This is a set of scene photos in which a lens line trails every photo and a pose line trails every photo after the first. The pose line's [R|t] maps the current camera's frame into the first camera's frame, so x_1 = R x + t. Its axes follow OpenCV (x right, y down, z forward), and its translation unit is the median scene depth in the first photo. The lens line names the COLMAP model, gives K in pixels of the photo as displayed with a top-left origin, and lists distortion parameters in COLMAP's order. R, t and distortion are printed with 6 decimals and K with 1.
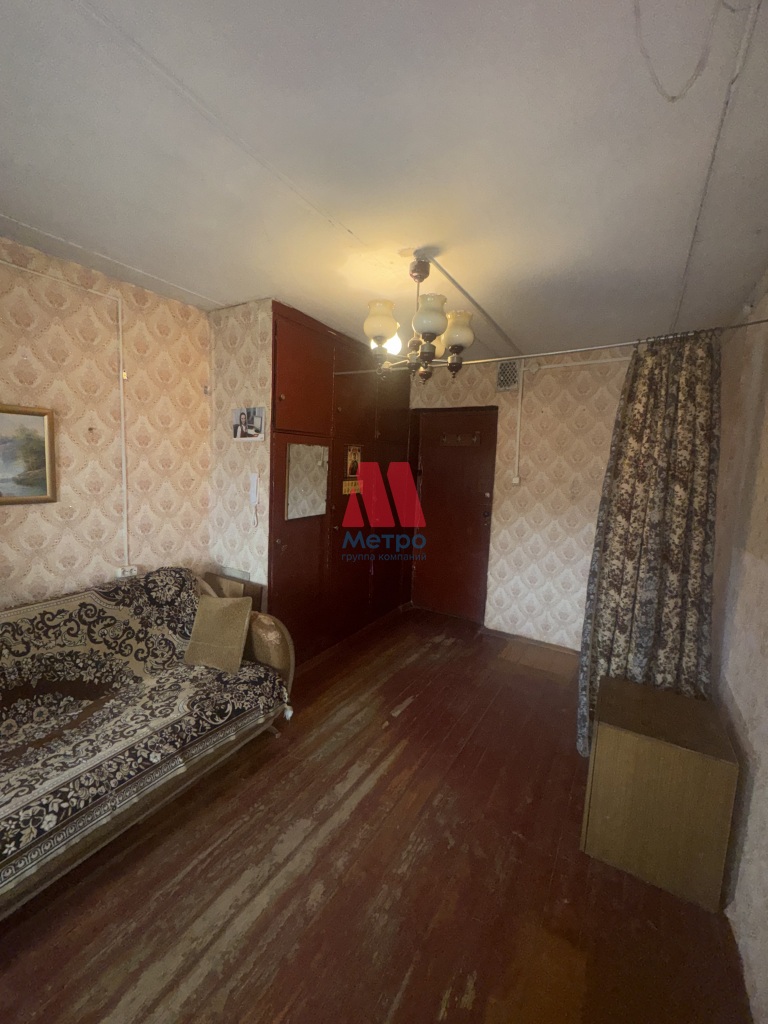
lens RADIAL K [[411.8, 0, 383.8], [0, 411.8, 509.2], [0, 0, 1]] dist [-0.001109, -0.000193]
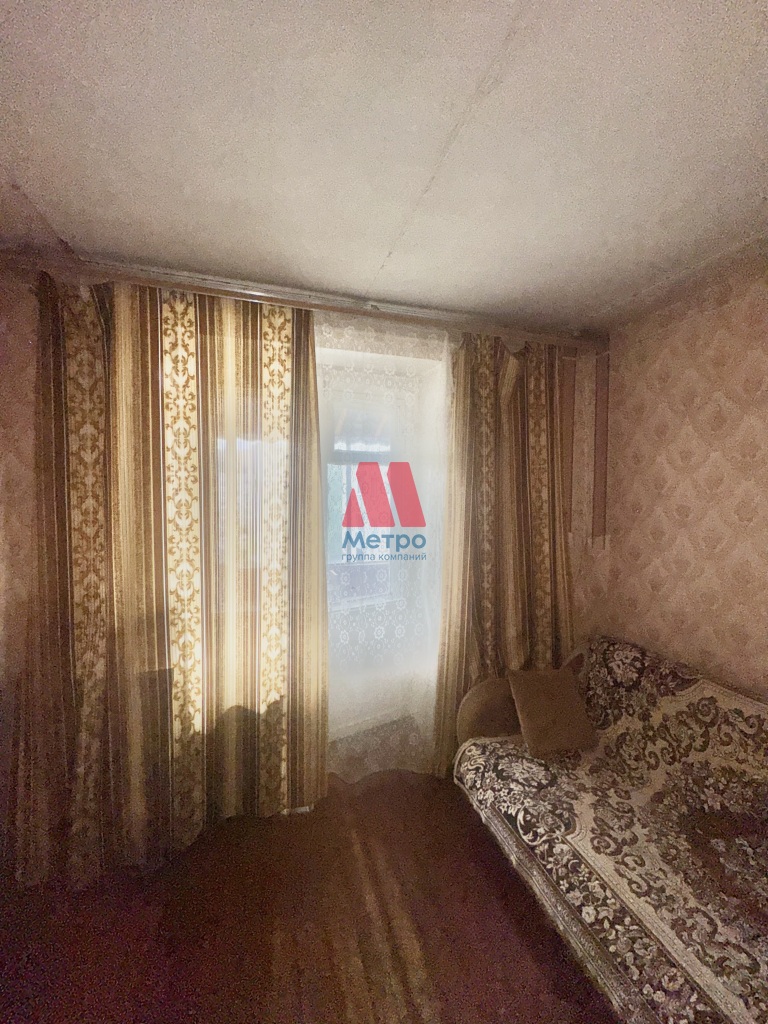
lens RADIAL K [[411.8, 0, 385.5], [0, 411.8, 512.0], [0, 0, 1]] dist [-0.001109, -0.000193]
pose [[-0.682464, -0.006494, -0.730890, 0.135594], [-0.106242, 0.990222, 0.090405, -0.128280], [0.723156, 0.139349, -0.676481, 1.088764]]
